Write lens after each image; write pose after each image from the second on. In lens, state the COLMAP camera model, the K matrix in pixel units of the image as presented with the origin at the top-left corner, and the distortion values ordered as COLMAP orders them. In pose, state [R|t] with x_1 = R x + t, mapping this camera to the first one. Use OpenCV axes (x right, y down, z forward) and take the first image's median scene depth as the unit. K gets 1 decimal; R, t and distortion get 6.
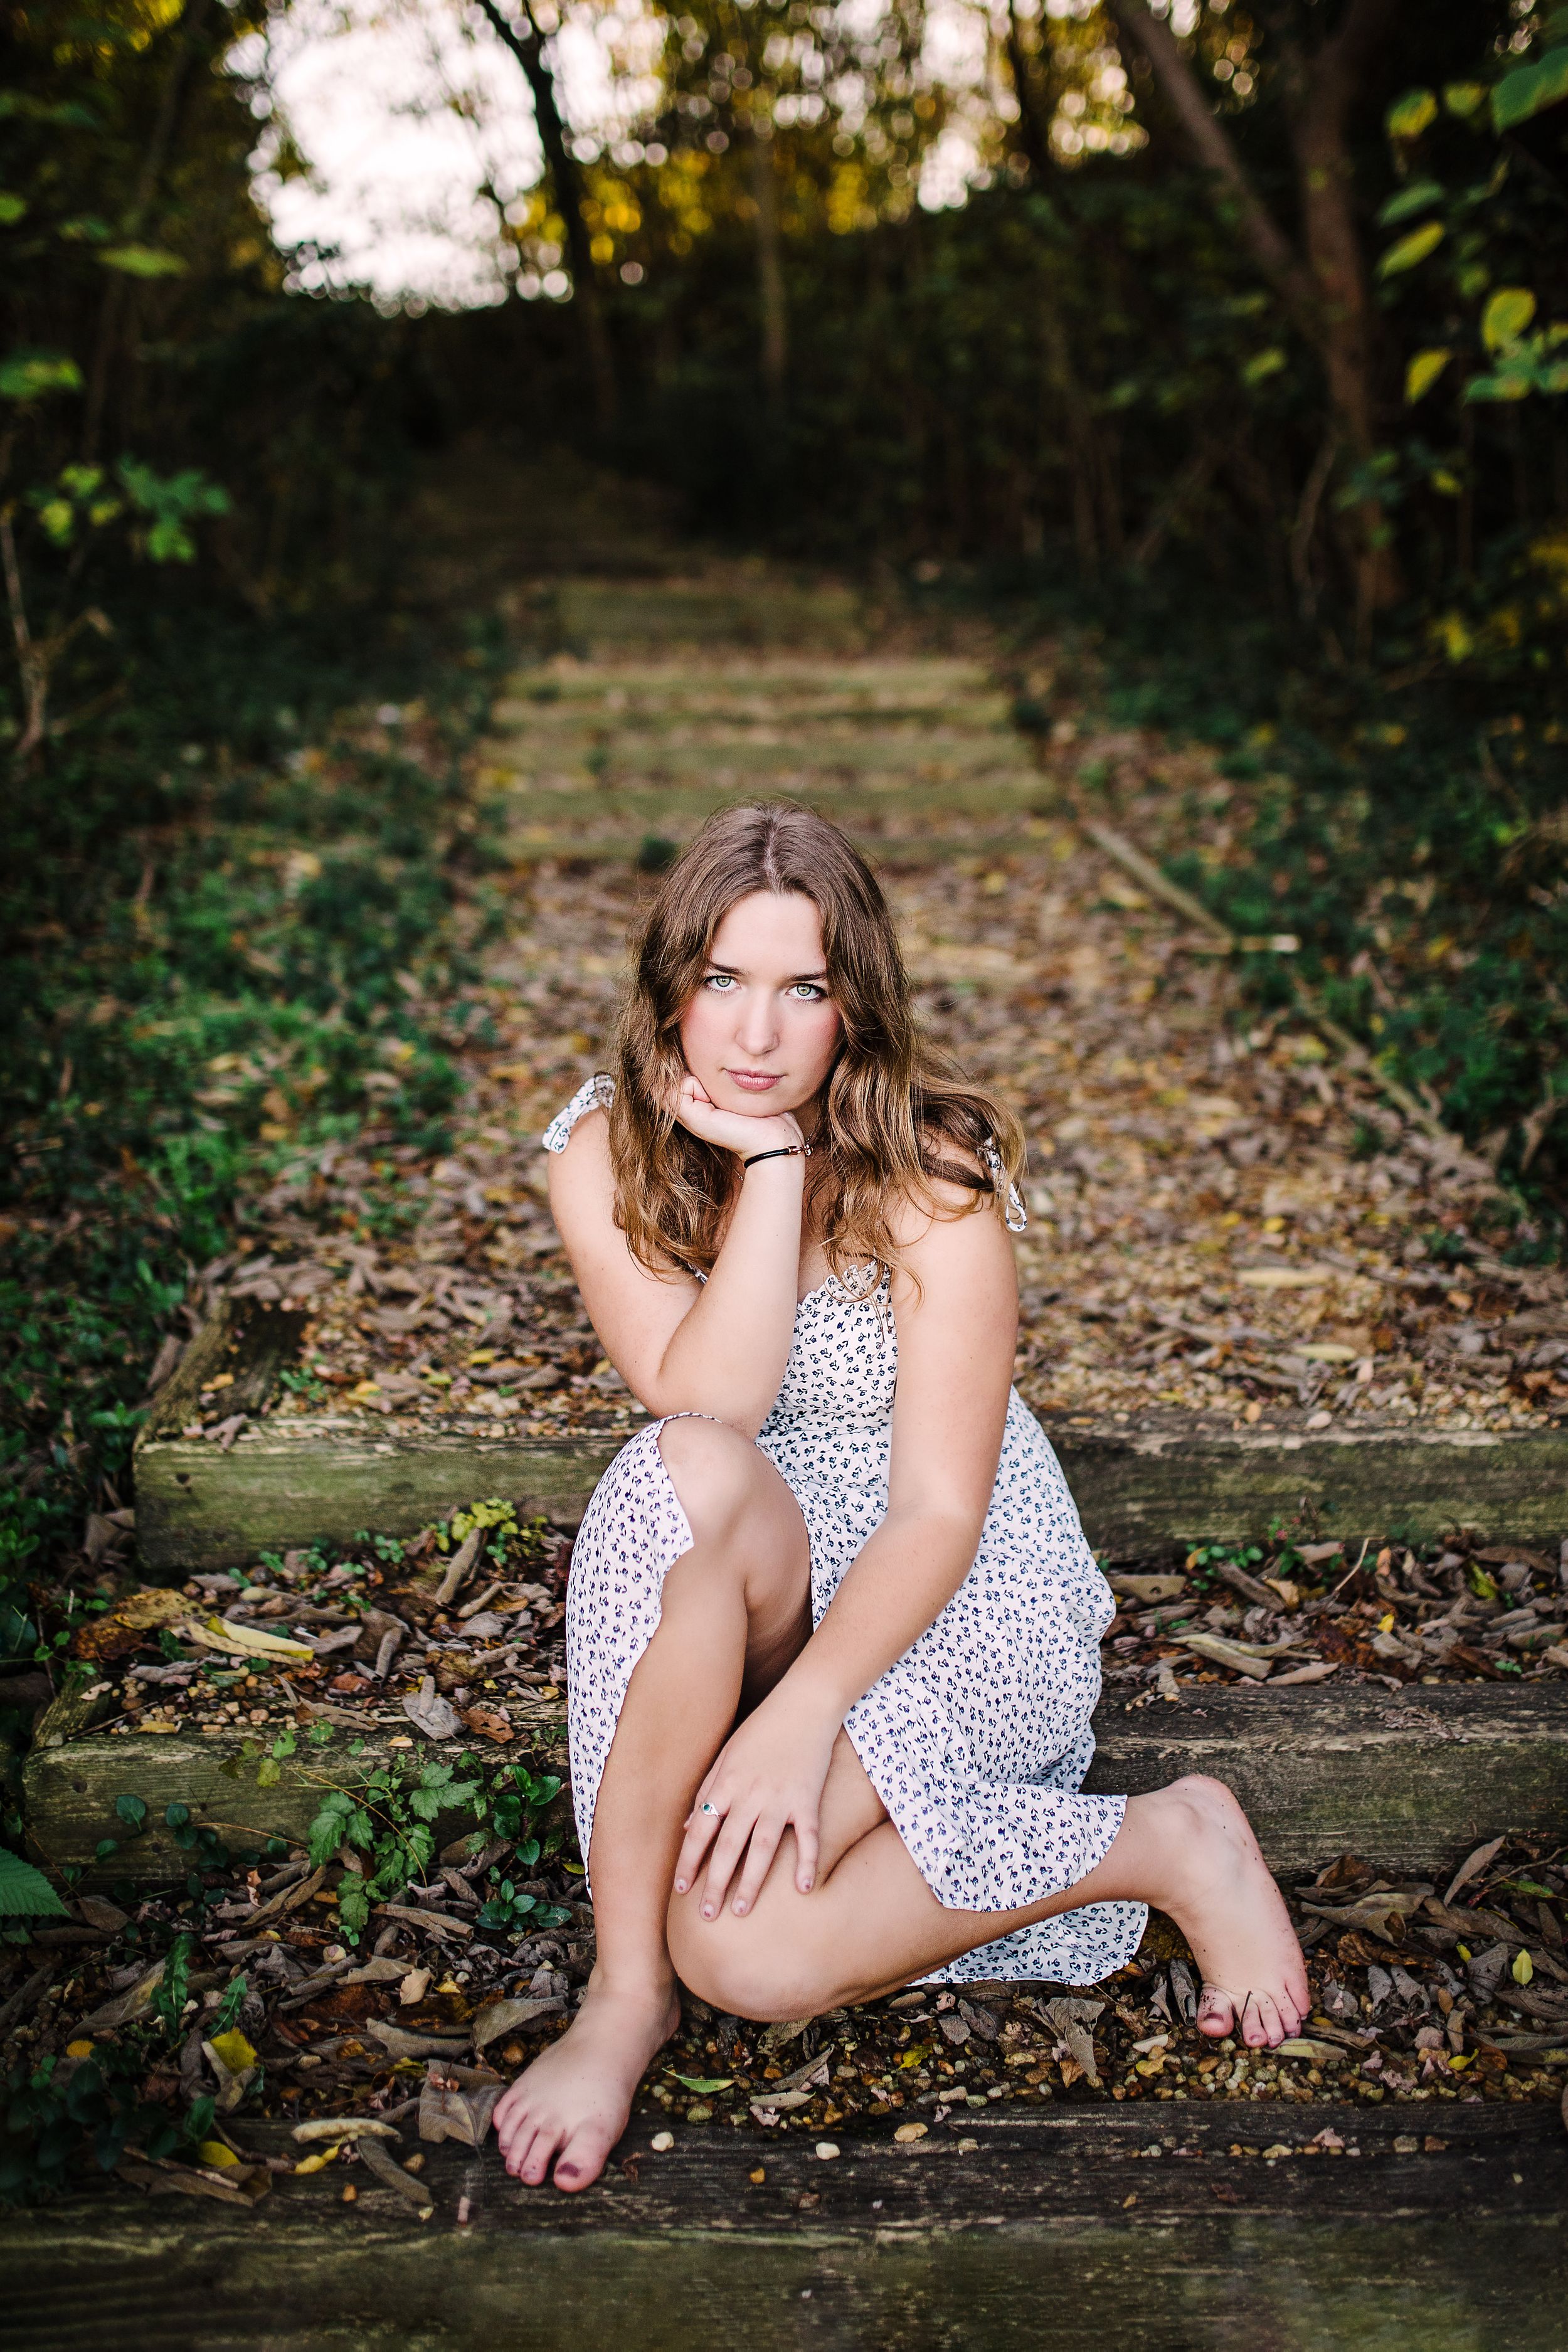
lens RADIAL K [[2485.5, 0, 782.1], [0, 2485.5, 1114.2], [0, 0, 1]] dist [-0.054070, 0.033778]
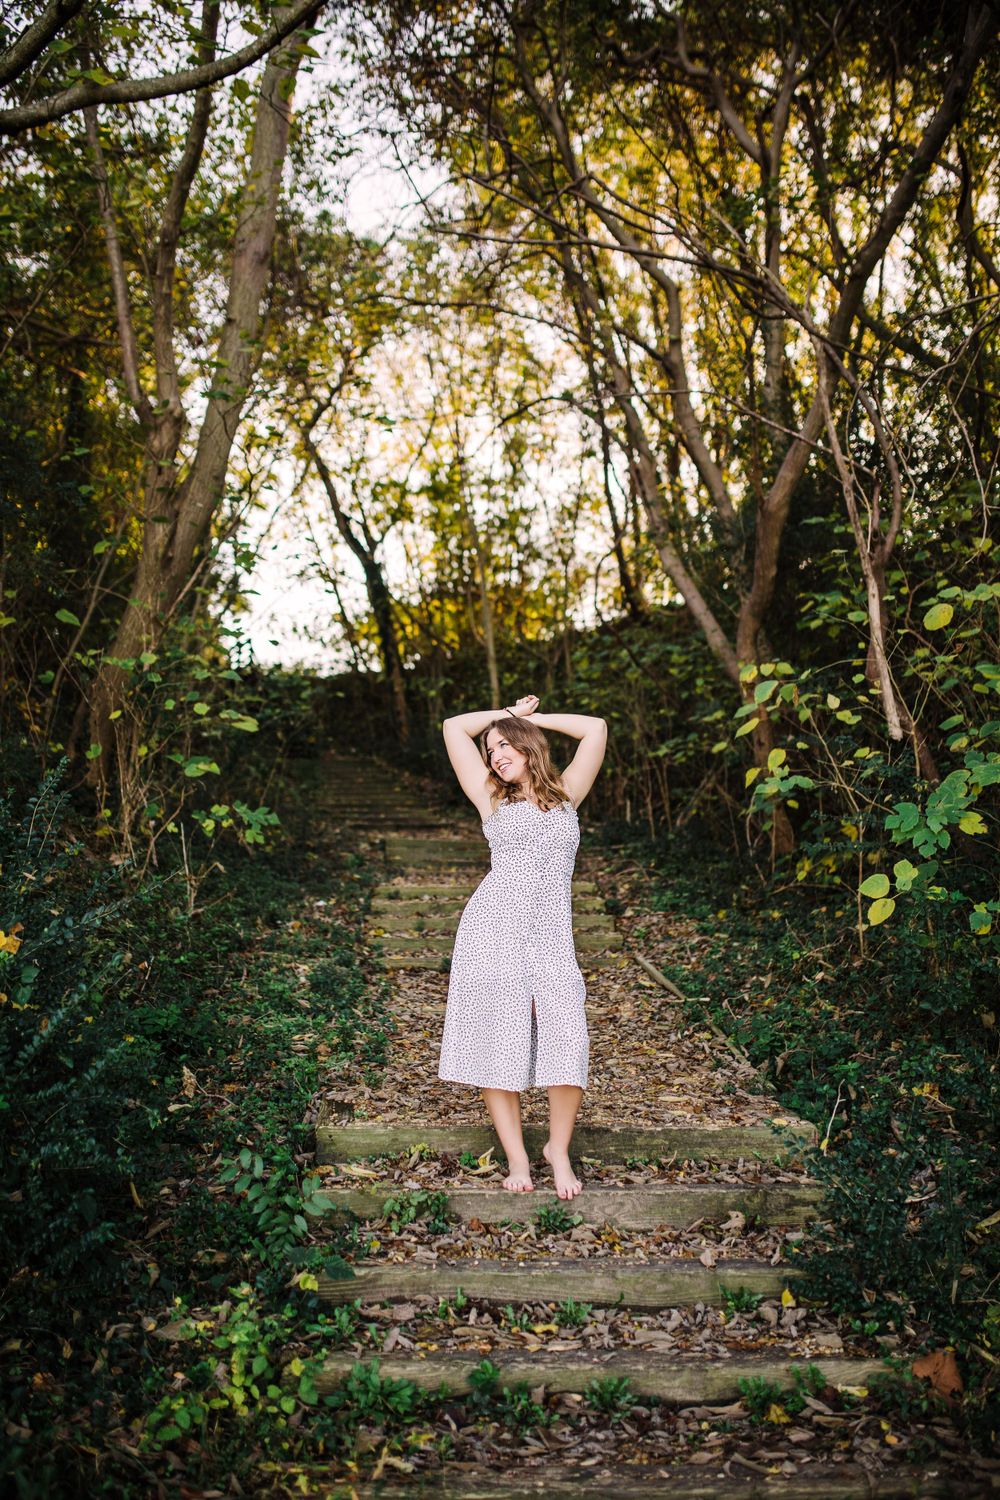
lens RADIAL K [[1585.1, 0, 498.8], [0, 1585.1, 710.6], [0, 0, 1]] dist [-0.054070, 0.033778]
pose [[0.999994, 0.002772, 0.002165, -0.009311], [-0.002078, 0.962175, -0.272426, 0.091391], [-0.002839, 0.272420, 0.962174, -0.650942]]
